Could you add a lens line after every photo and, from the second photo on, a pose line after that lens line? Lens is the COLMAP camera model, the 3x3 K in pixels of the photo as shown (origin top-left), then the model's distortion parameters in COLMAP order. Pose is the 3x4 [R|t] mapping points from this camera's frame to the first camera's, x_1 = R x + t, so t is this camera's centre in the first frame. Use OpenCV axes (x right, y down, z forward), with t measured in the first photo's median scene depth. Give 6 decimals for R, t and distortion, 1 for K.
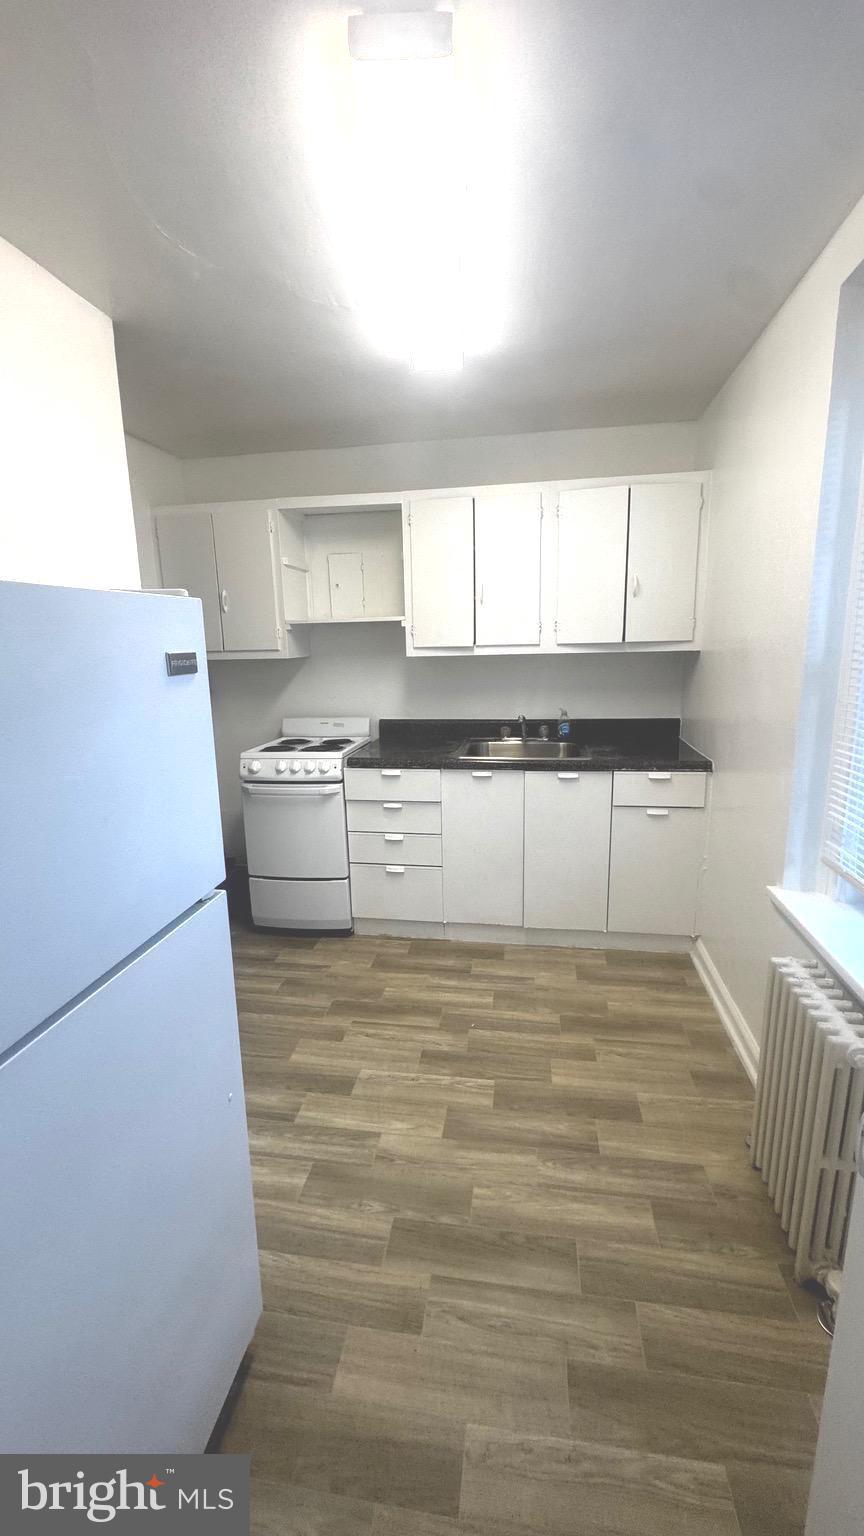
lens RADIAL K [[615.0, 0, 432.7], [0, 615.0, 771.9], [0, 0, 1]] dist [0.002176, 0.000263]
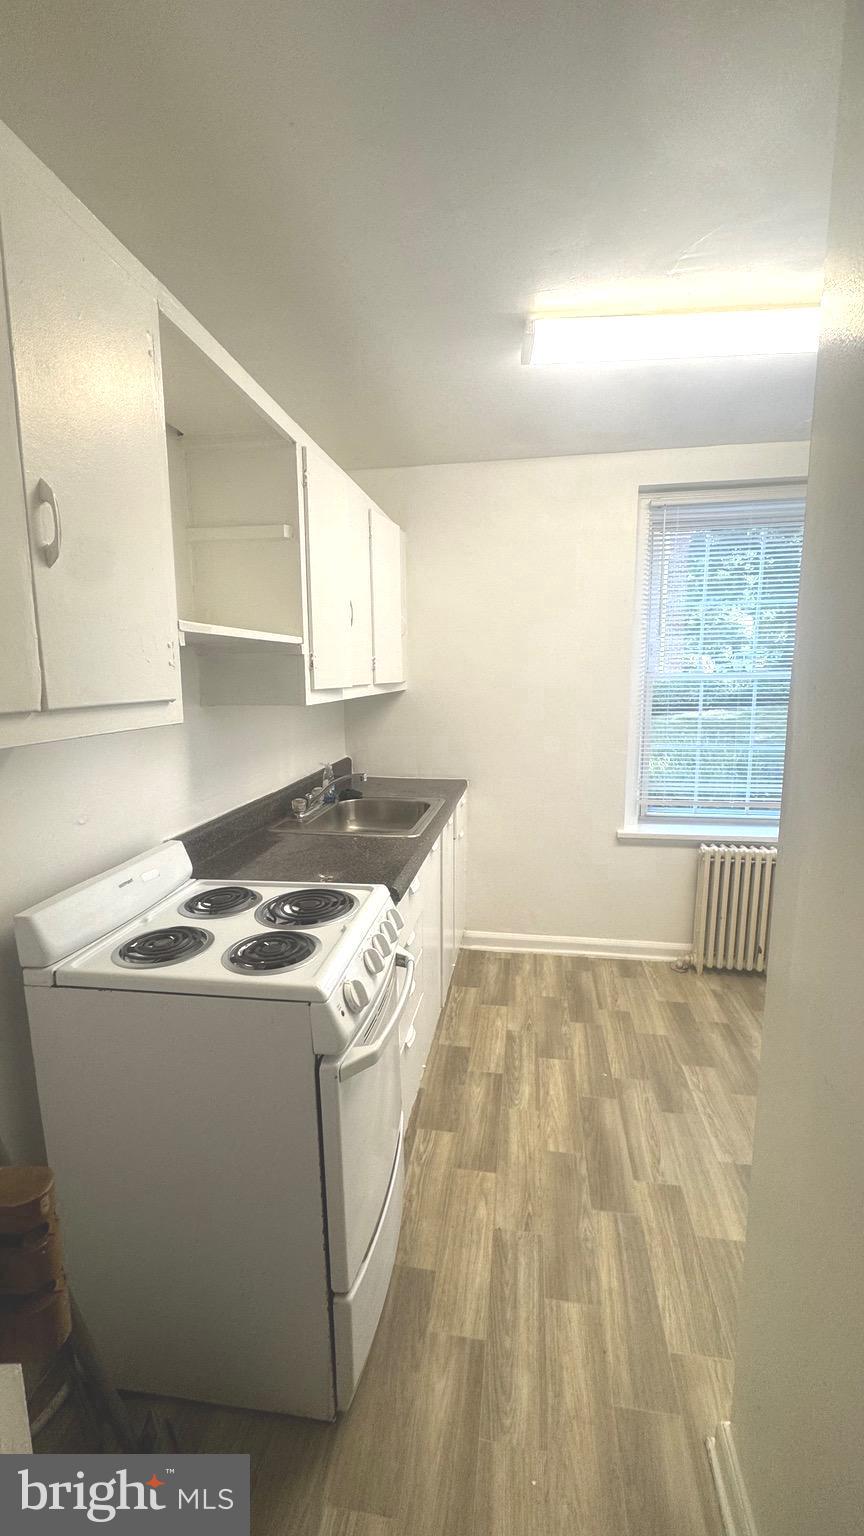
lens RADIAL K [[615.0, 0, 434.0], [0, 615.0, 768.2], [0, 0, 1]] dist [0.002176, 0.000263]
pose [[-0.002393, -0.126903, 0.991912, -0.767161], [0.225679, 0.966257, 0.124165, -0.209011], [-0.974199, 0.224151, 0.026327, 1.058656]]
